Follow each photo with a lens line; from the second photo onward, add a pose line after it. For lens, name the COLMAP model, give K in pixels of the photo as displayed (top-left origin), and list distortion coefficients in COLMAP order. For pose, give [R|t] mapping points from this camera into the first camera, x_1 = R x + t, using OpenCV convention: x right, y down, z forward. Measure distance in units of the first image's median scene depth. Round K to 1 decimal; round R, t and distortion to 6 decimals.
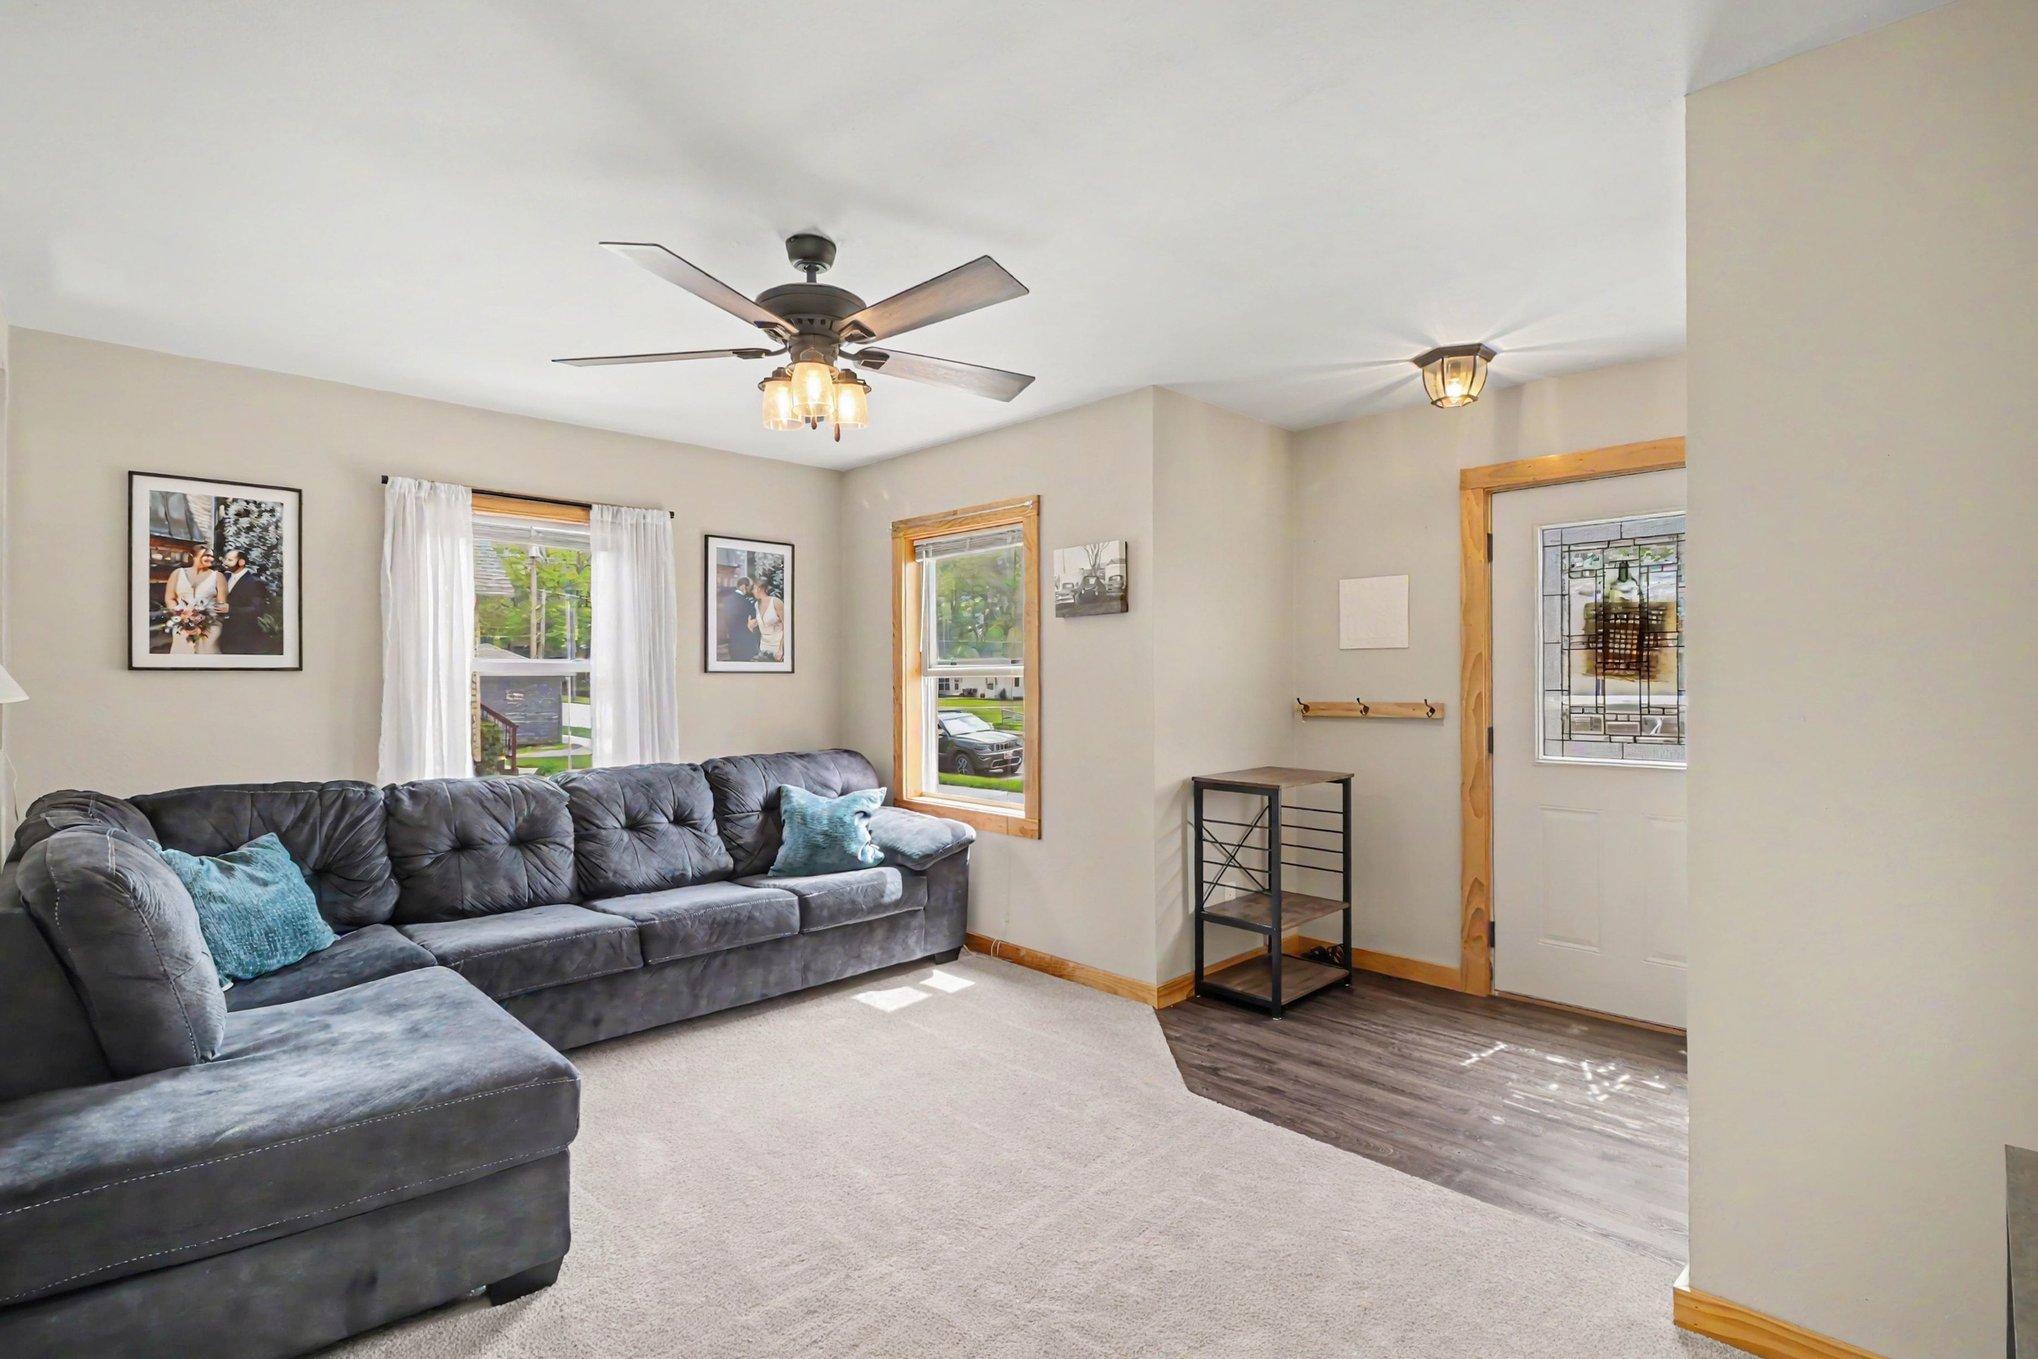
lens RADIAL K [[951.0, 0, 1022.0], [0, 951.0, 681.4], [0, 0, 1]] dist [-0.004232, -0.000776]
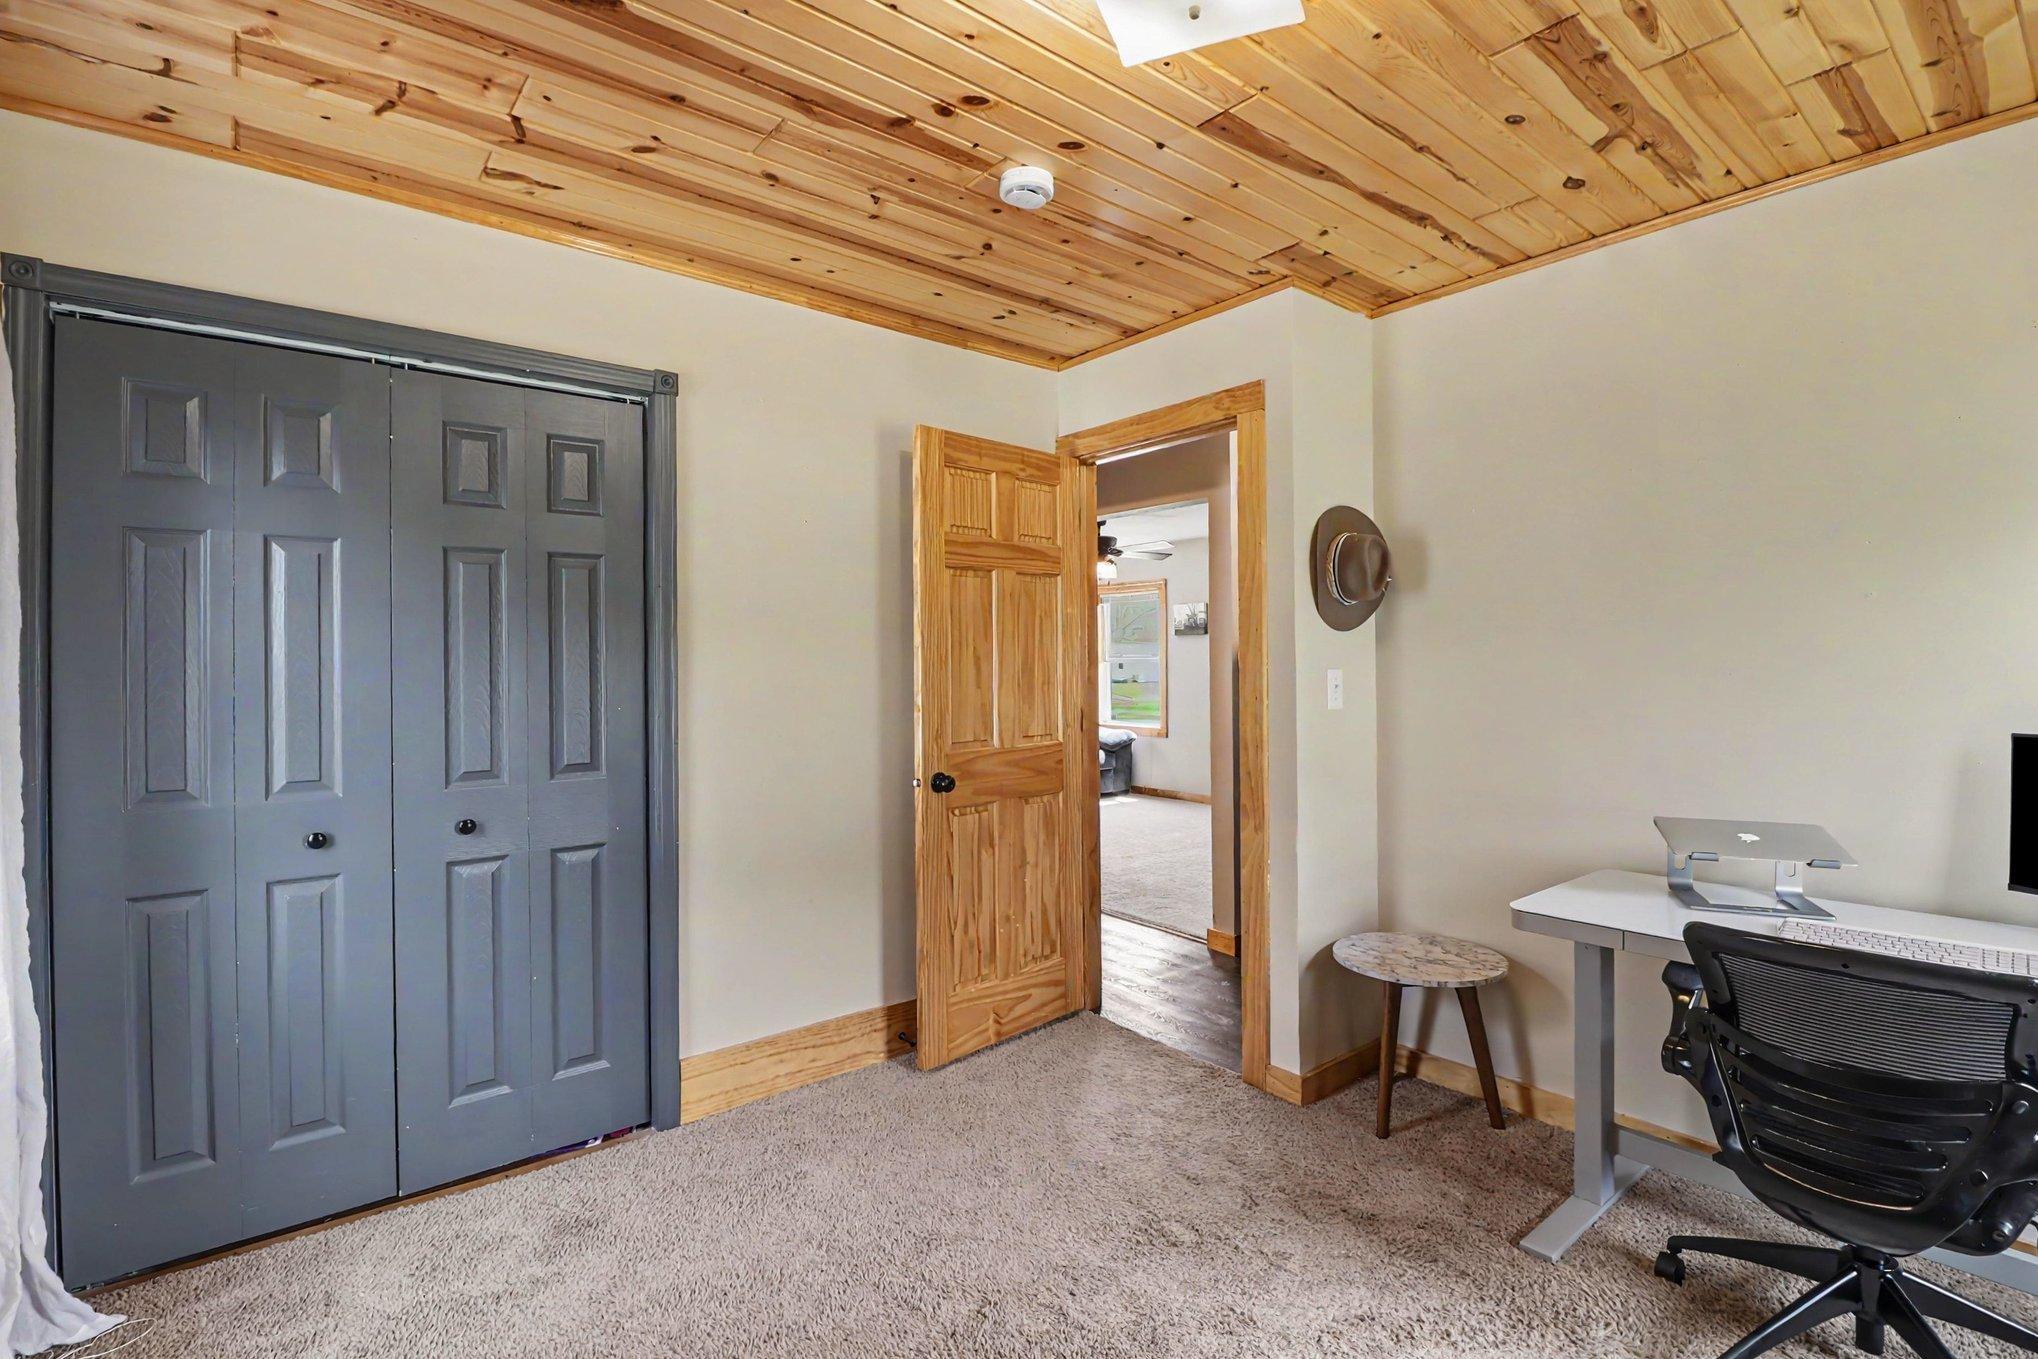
lens RADIAL K [[951.0, 0, 1018.9], [0, 951.0, 675.5], [0, 0, 1]] dist [-0.004232, -0.000776]
pose [[0.995504, -0.003668, -0.094644, -0.131149], [0.004092, 0.999982, 0.004295, 0.015022], [0.094627, -0.004663, 0.995502, -1.387372]]
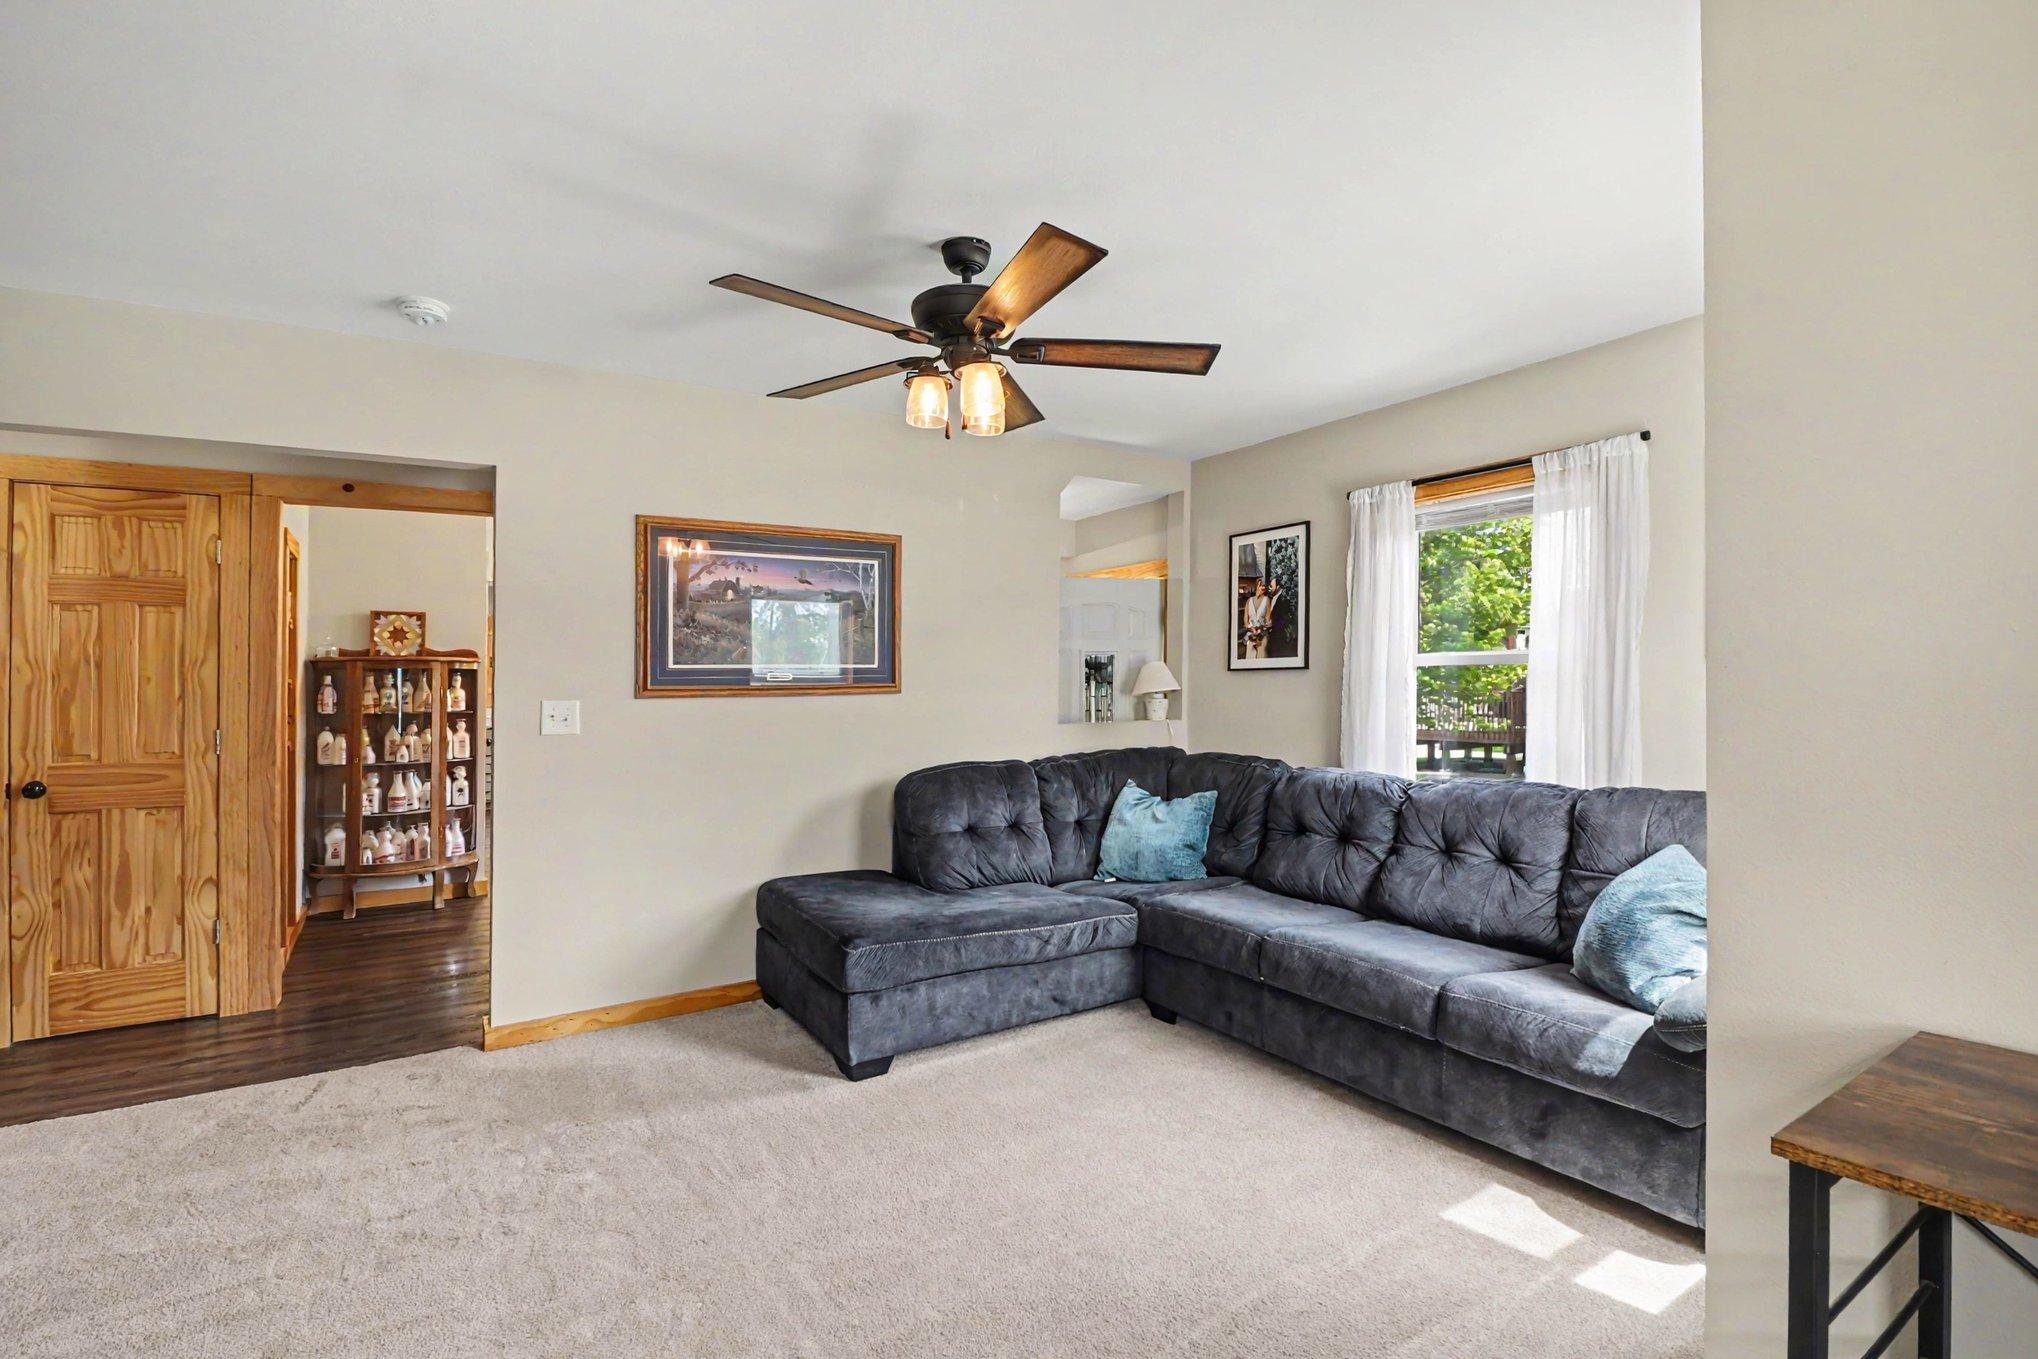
lens RADIAL K [[951.0, 0, 1022.9], [0, 951.0, 684.7], [0, 0, 1]] dist [-0.004232, -0.000776]
pose [[-0.185573, 0.004703, -0.982619, 0.513477], [0.008950, 0.999955, 0.003096, 0.001877], [0.982590, -0.008220, -0.185607, 0.862787]]
